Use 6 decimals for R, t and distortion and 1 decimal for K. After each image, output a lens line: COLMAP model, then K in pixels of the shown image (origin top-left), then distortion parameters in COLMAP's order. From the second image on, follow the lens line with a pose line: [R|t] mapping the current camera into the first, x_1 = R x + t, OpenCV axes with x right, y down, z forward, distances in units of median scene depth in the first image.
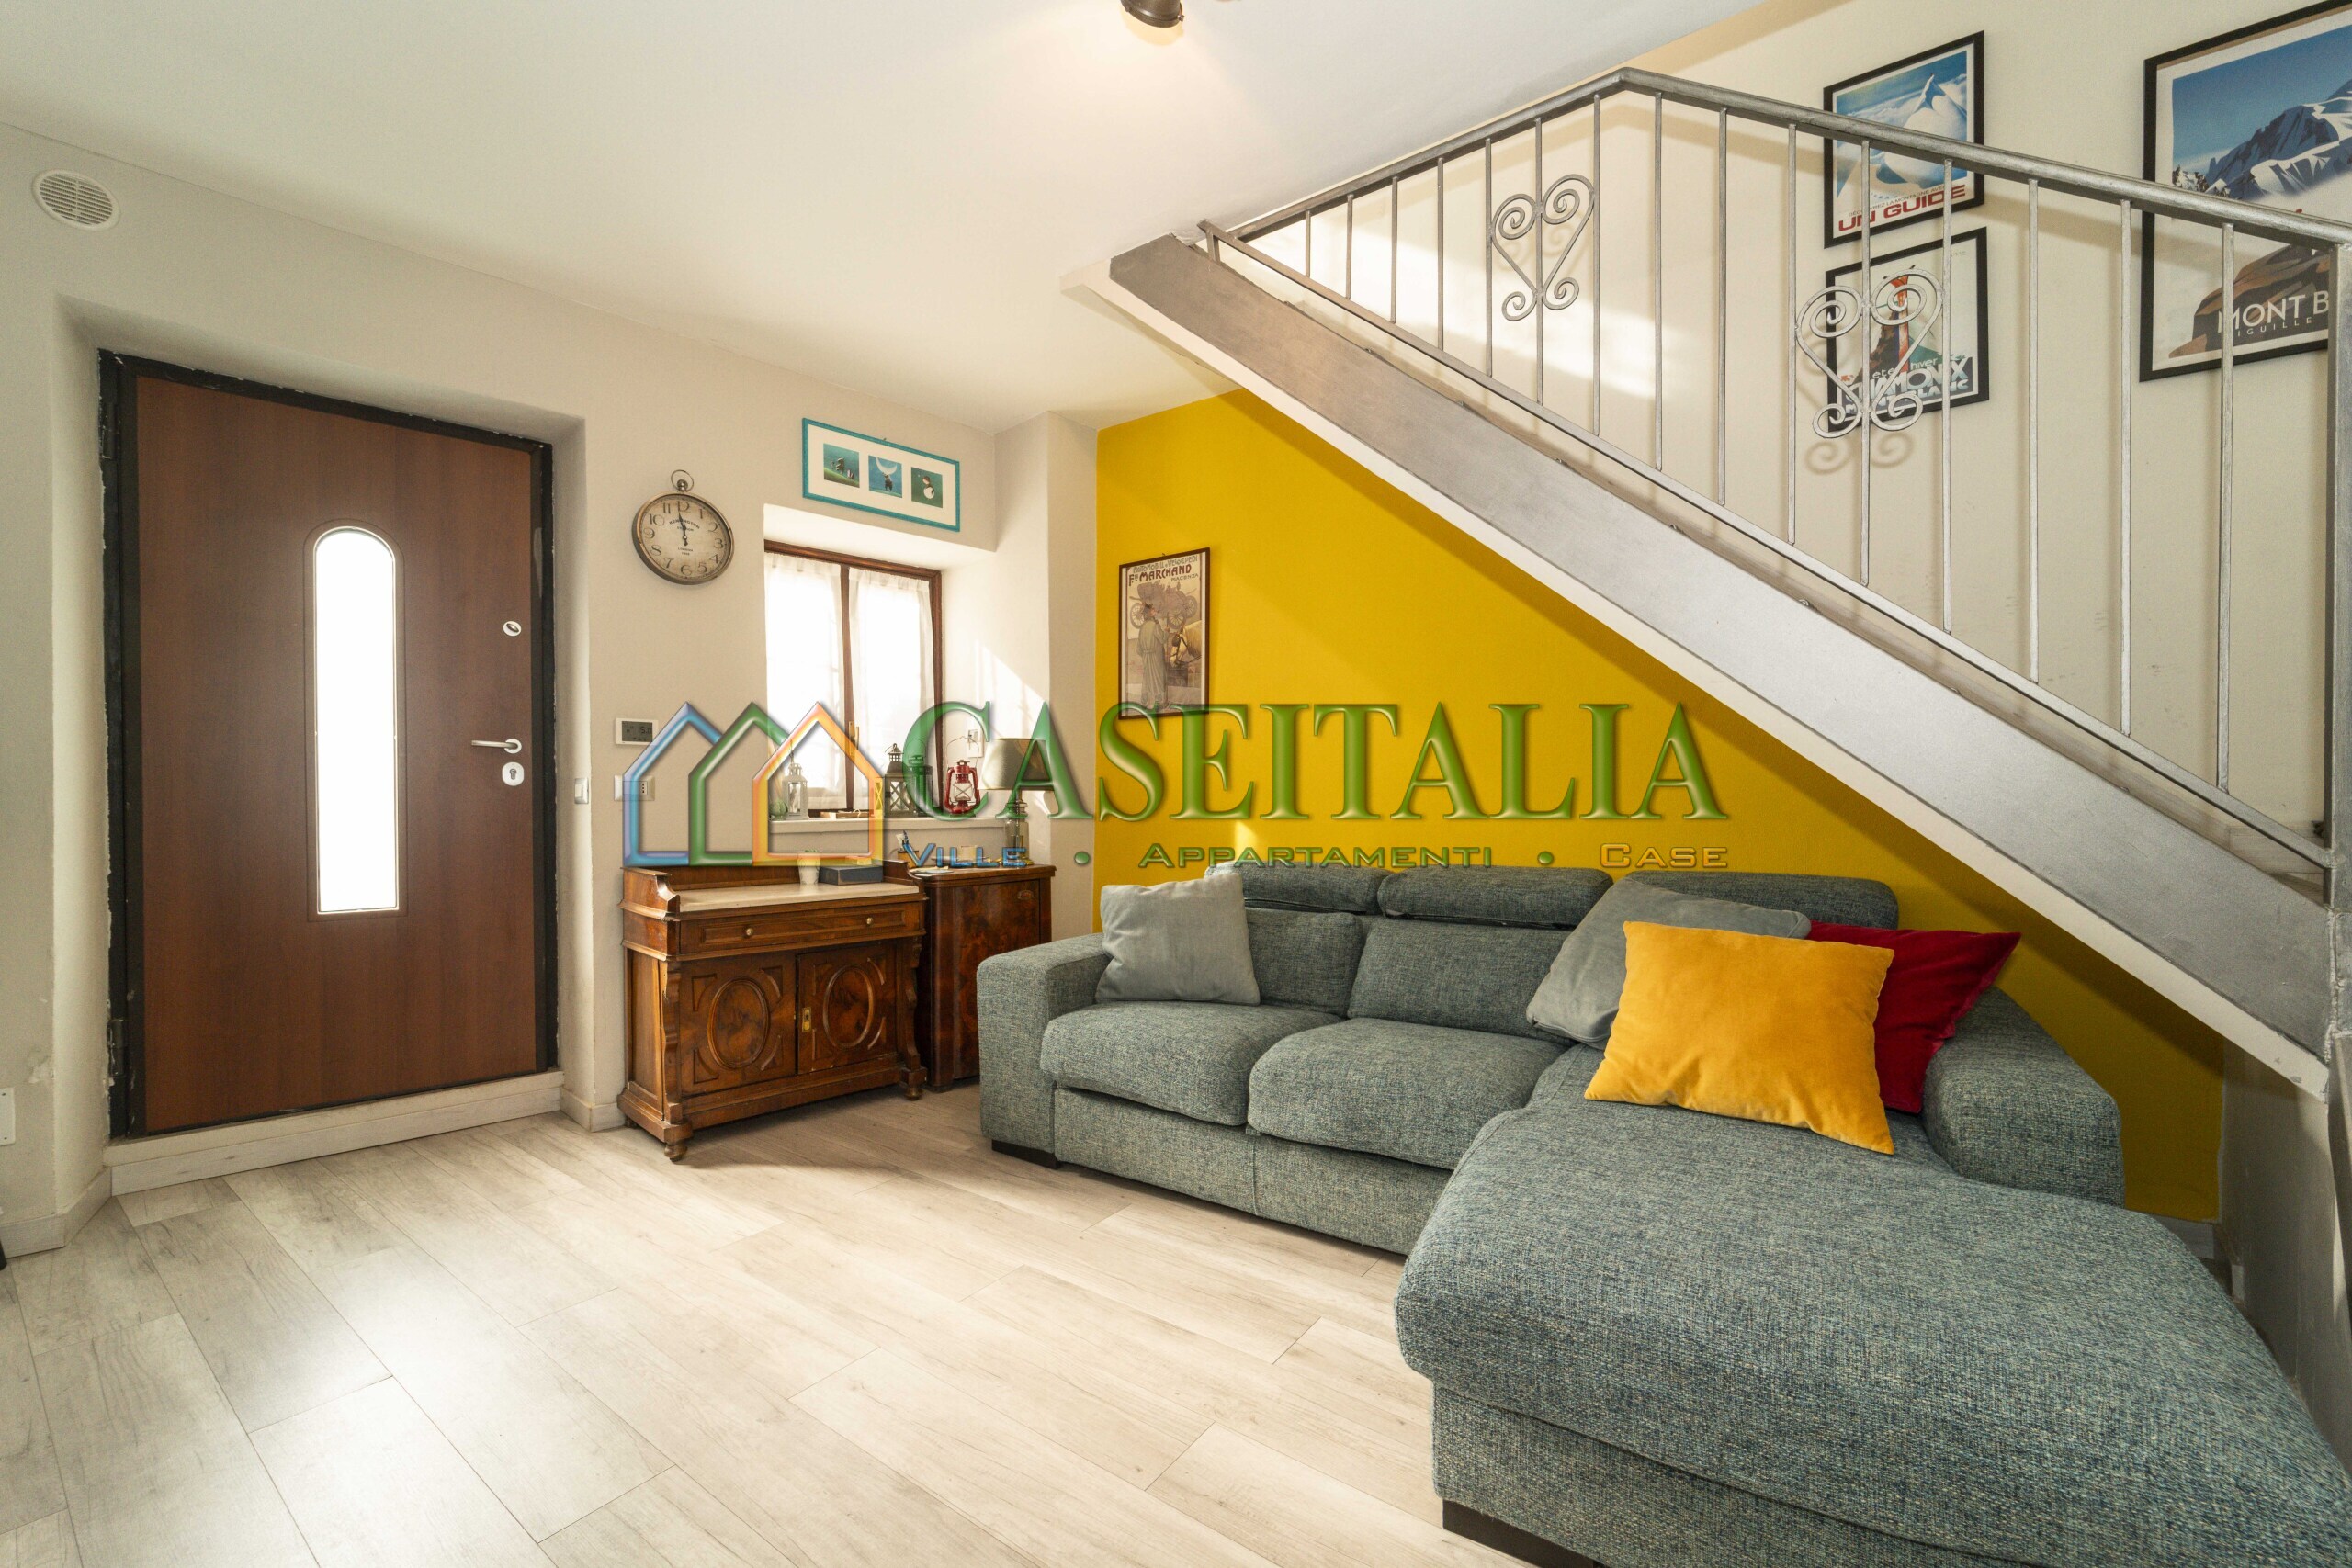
lens RADIAL K [[924.6, 0, 1179.0], [0, 924.6, 804.2], [0, 0, 1]] dist [0.000217, 0.000173]
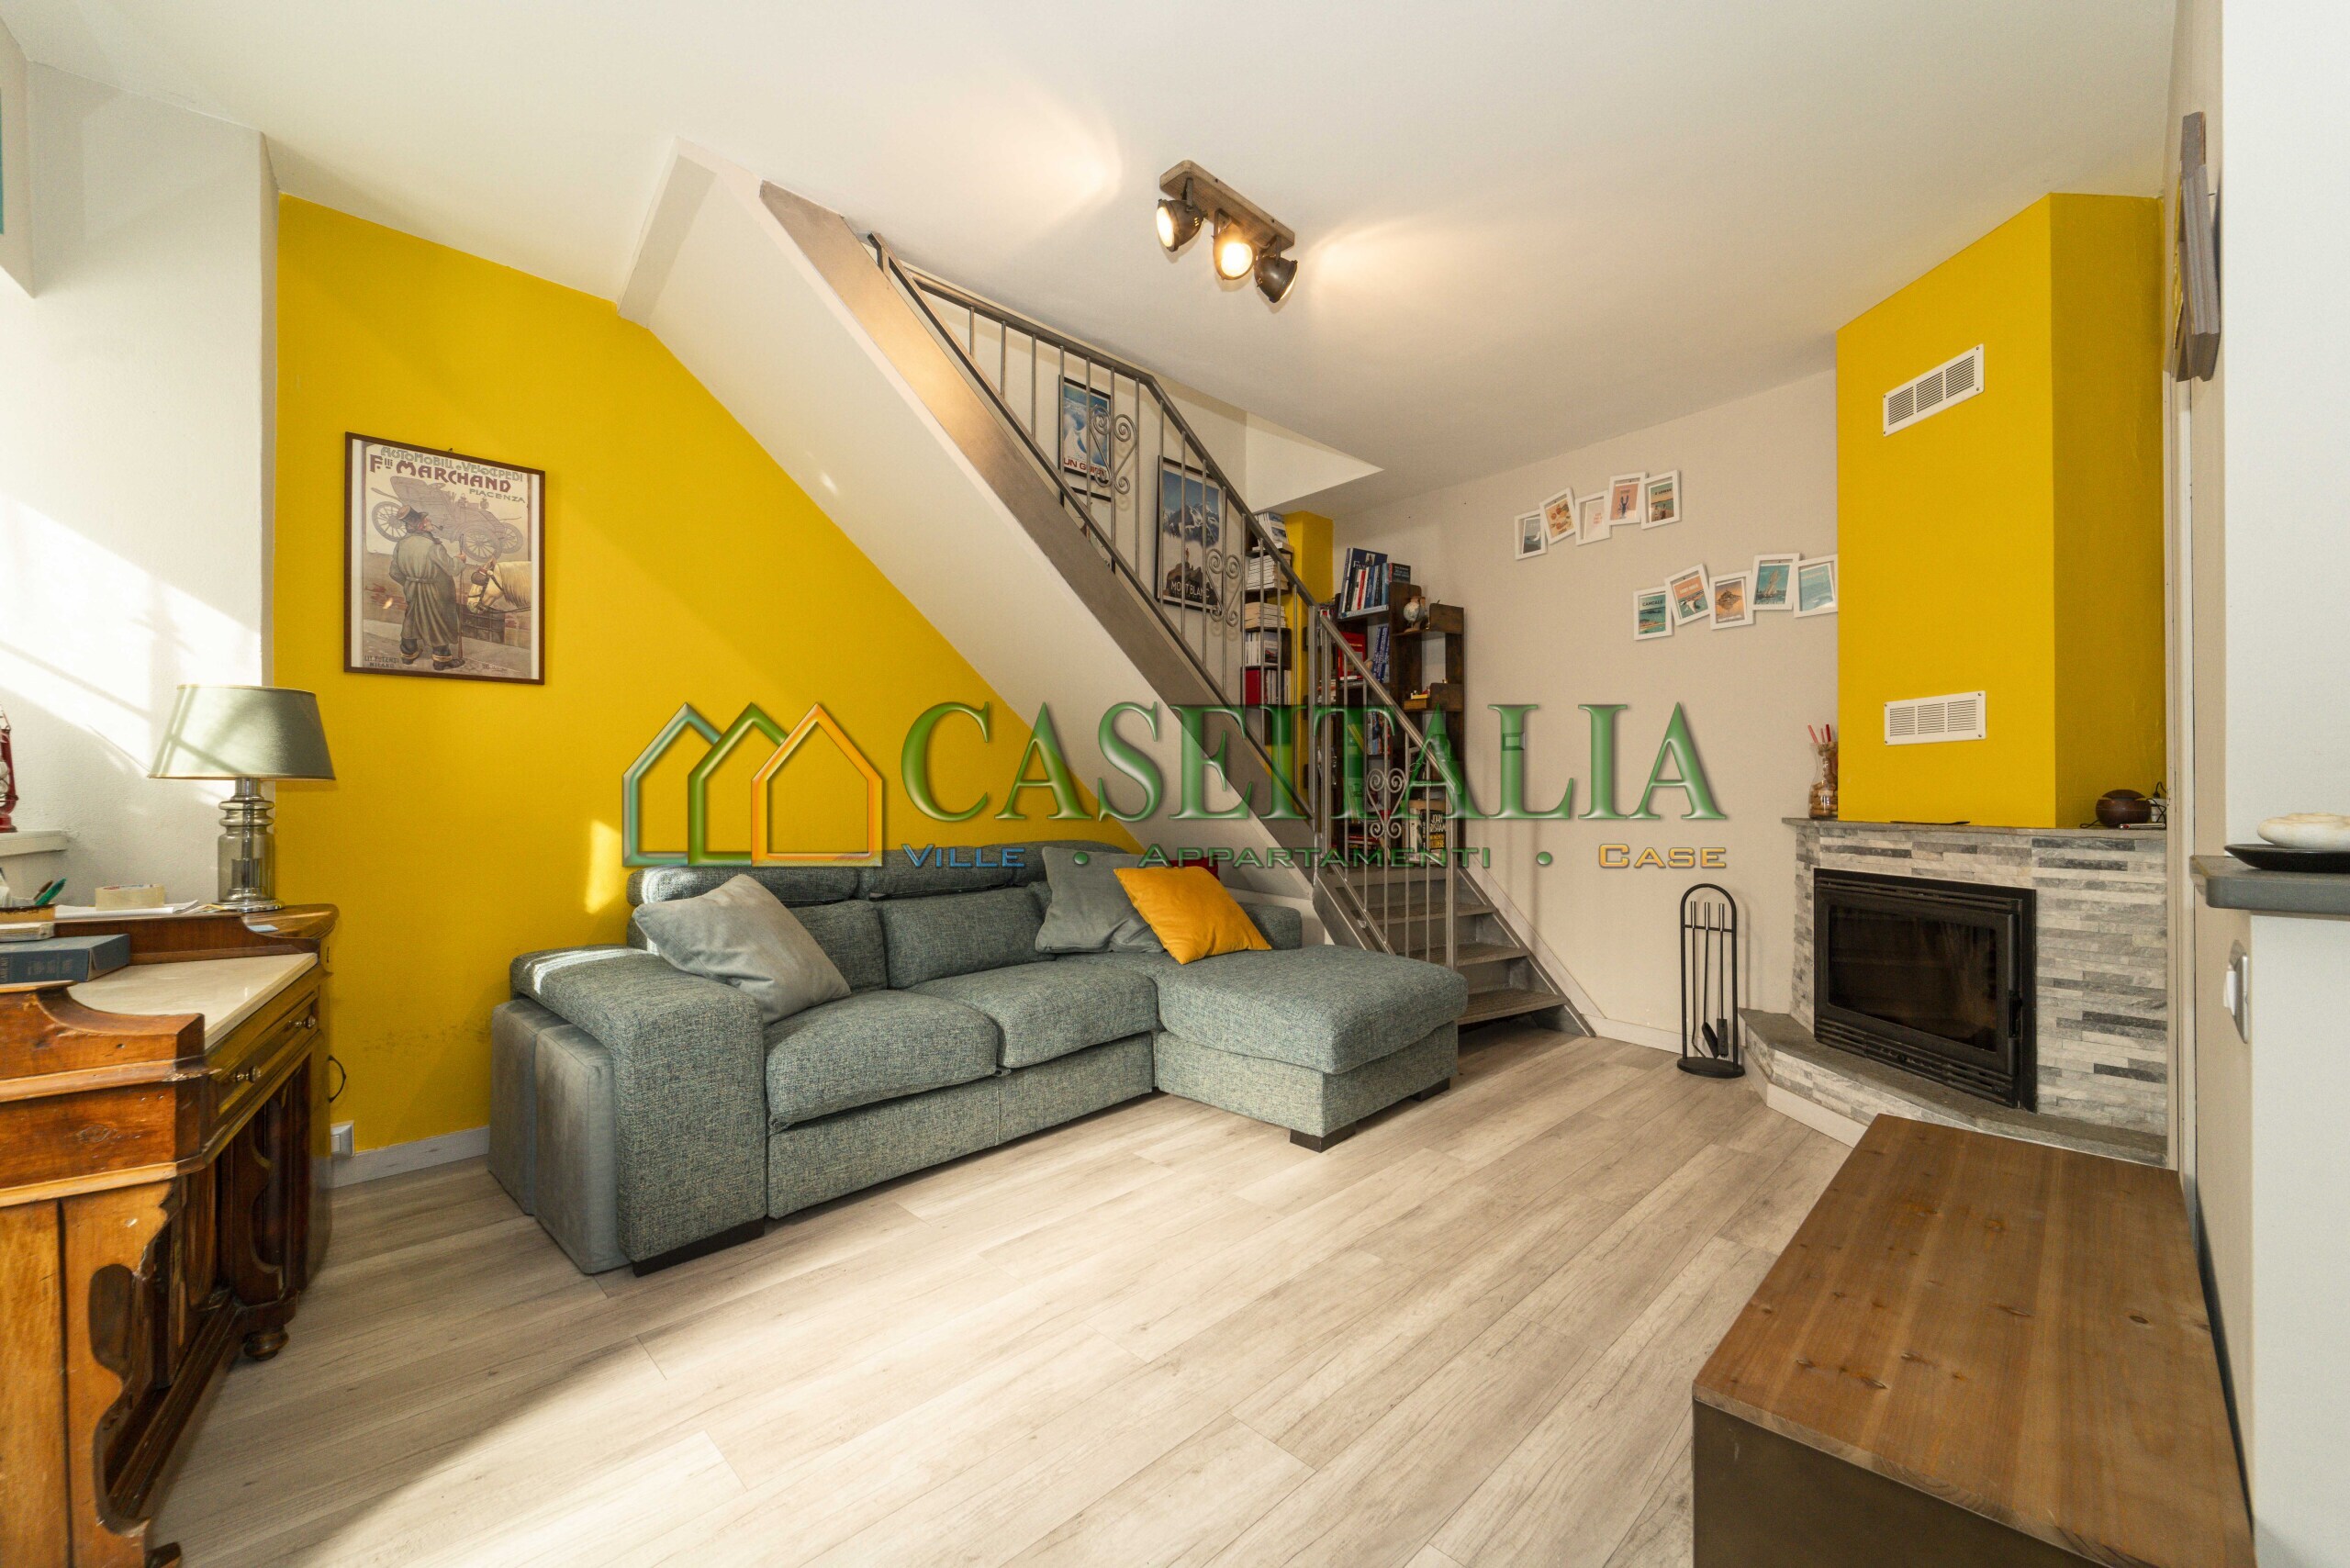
lens RADIAL K [[926.0, 0, 1181.3], [0, 926.0, 791.8], [0, 0, 1]] dist [0.000331, 0.000025]
pose [[0.171992, 0.006040, 0.985080, -0.979172], [0.006715, 0.999951, -0.007304, 0.001083], [-0.985075, 0.007871, 0.171943, 0.521227]]
